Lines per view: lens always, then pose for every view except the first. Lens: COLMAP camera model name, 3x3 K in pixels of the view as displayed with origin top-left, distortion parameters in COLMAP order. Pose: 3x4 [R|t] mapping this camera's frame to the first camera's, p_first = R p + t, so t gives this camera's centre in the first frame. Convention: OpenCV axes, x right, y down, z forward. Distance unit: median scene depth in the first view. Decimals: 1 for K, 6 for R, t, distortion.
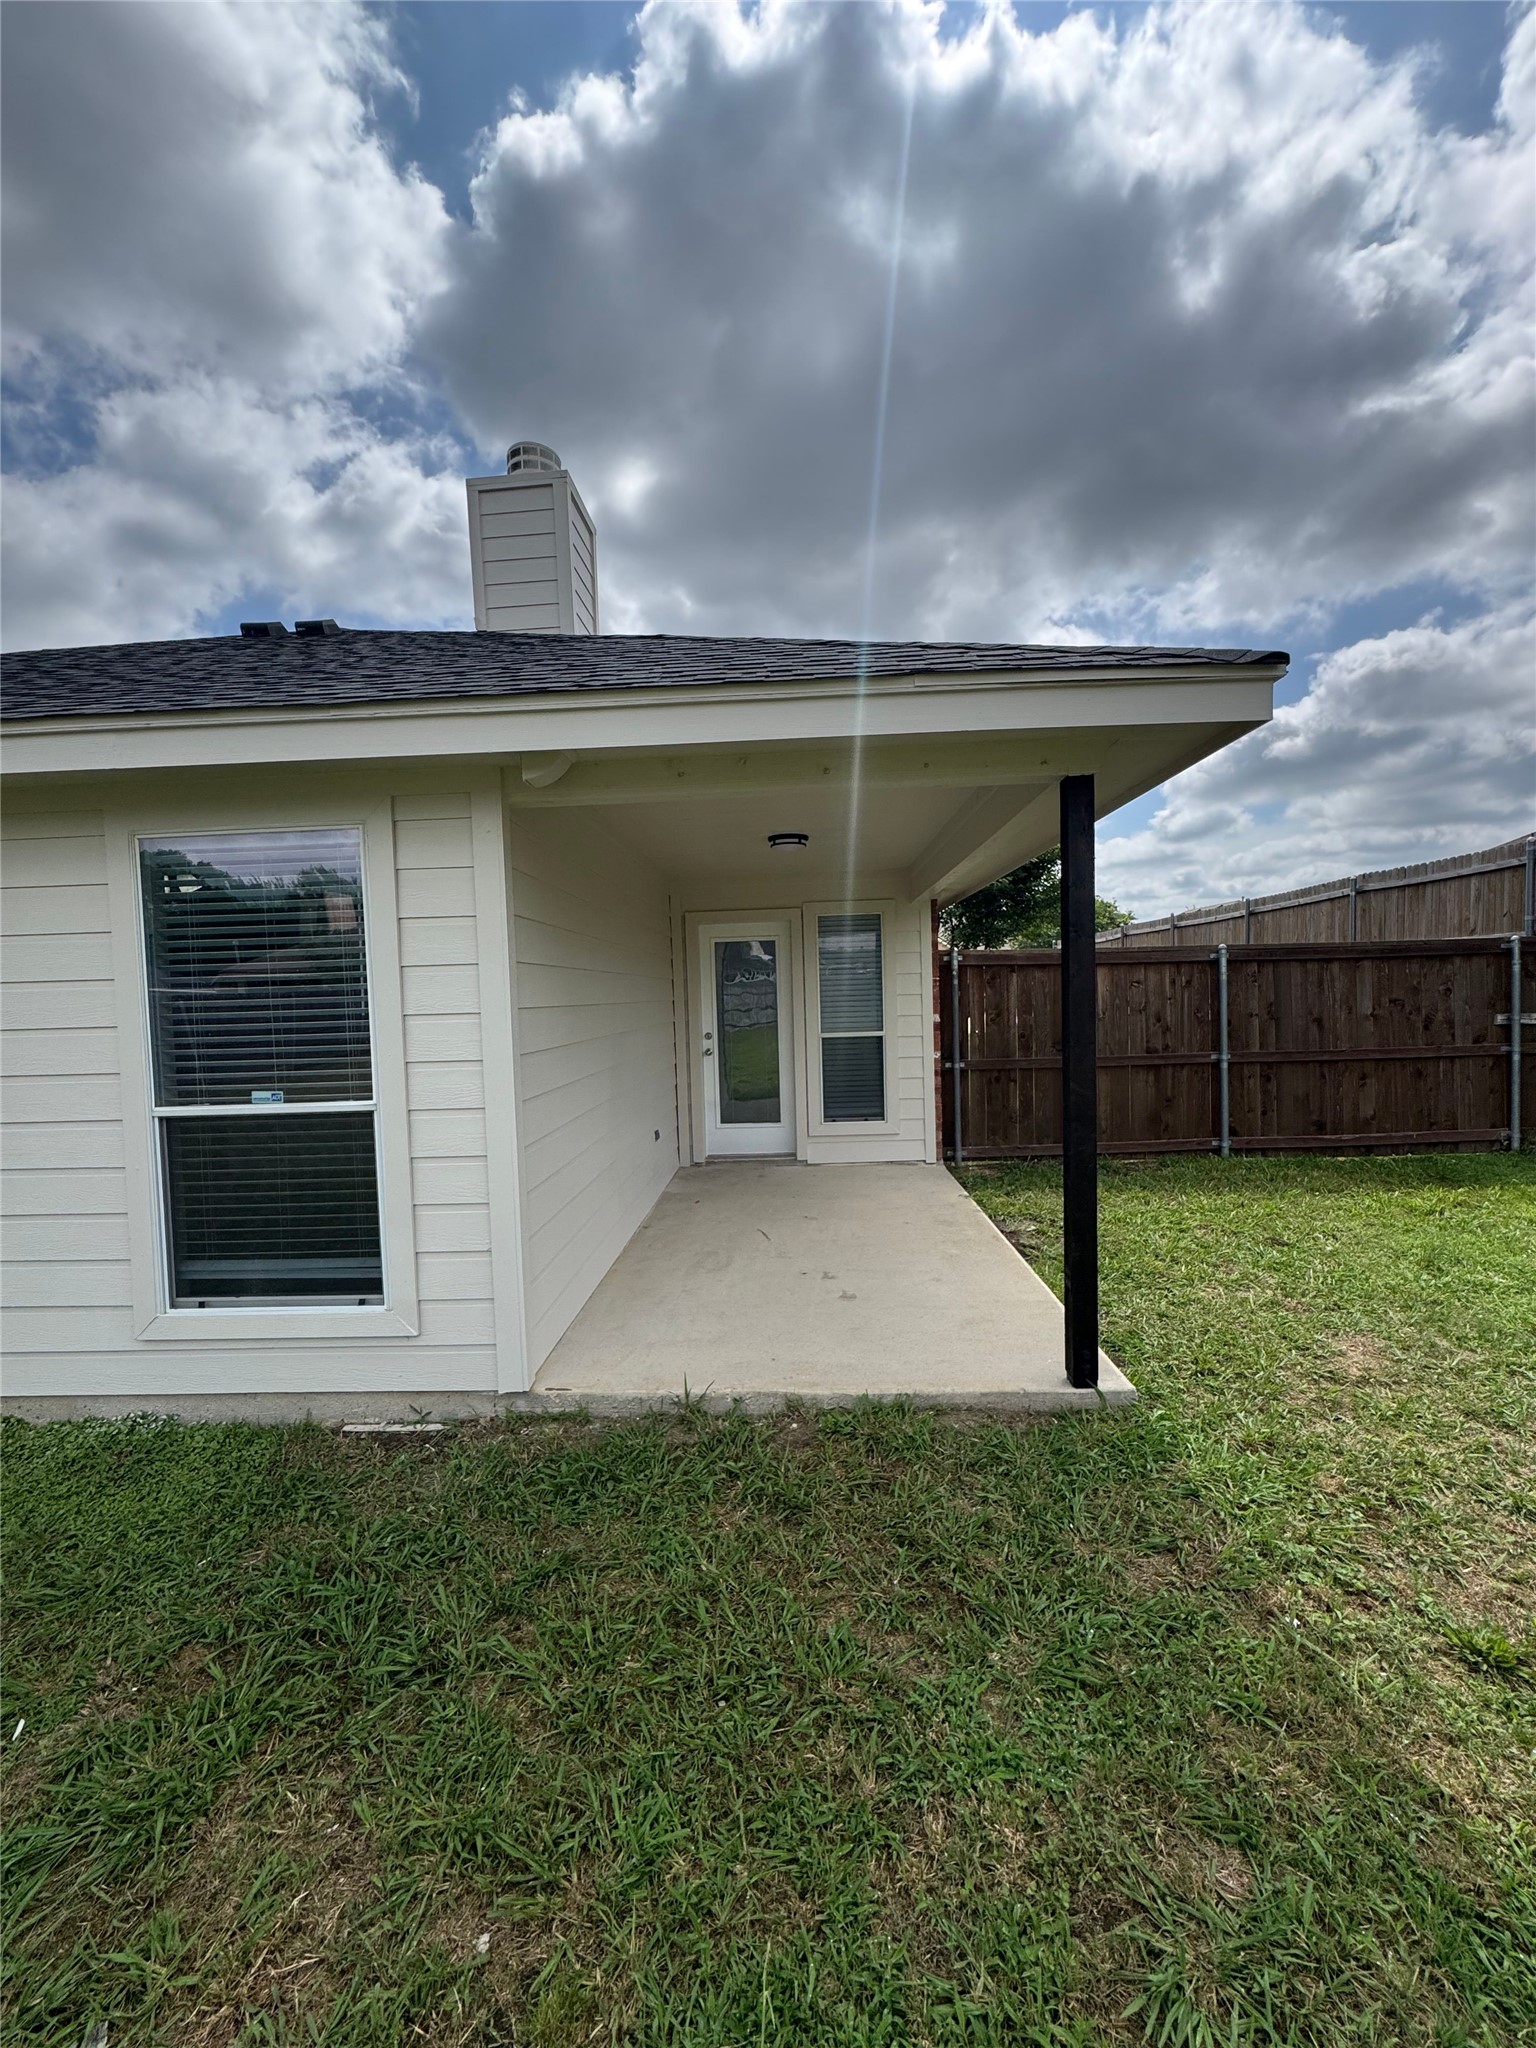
lens RADIAL K [[806.9, 0, 807.4], [0, 806.9, 1050.4], [0, 0, 1]] dist [-0.005333, 0.000128]
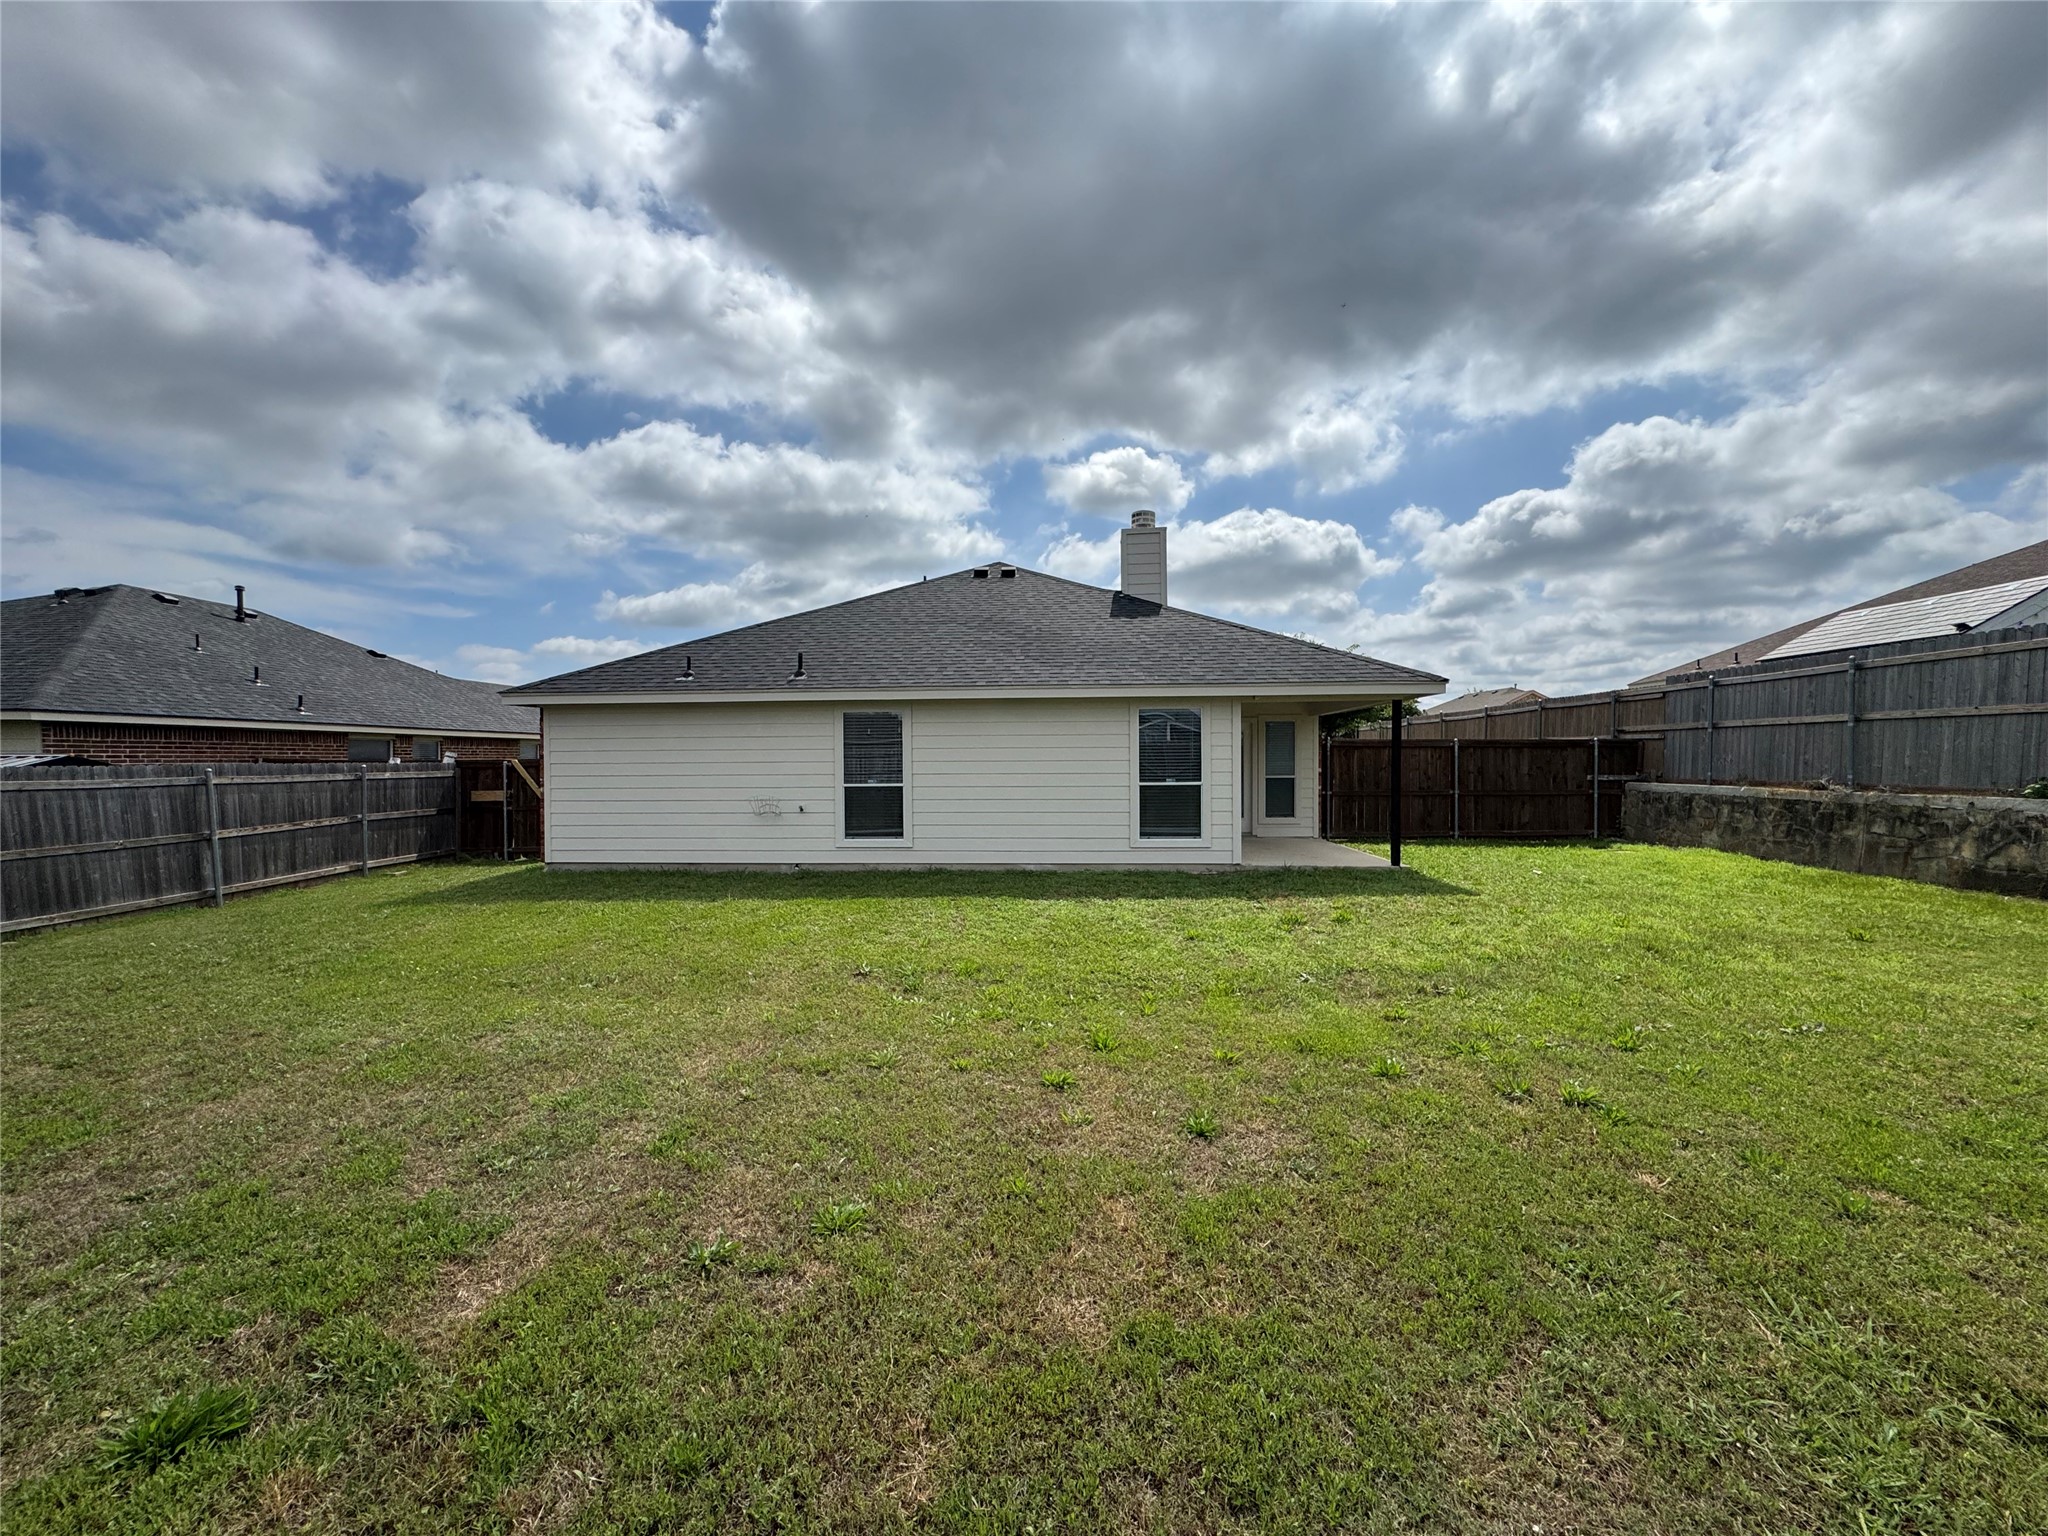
lens RADIAL K [[820.3, 0, 1022.4], [0, 820.3, 768.0], [0, 0, 1]] dist [-0.004644, 0.000325]
pose [[0.999047, 0.027112, -0.034210, -0.549094], [-0.029252, 0.997541, -0.063695, 0.115136], [0.032399, 0.064635, 0.997383, -1.180551]]
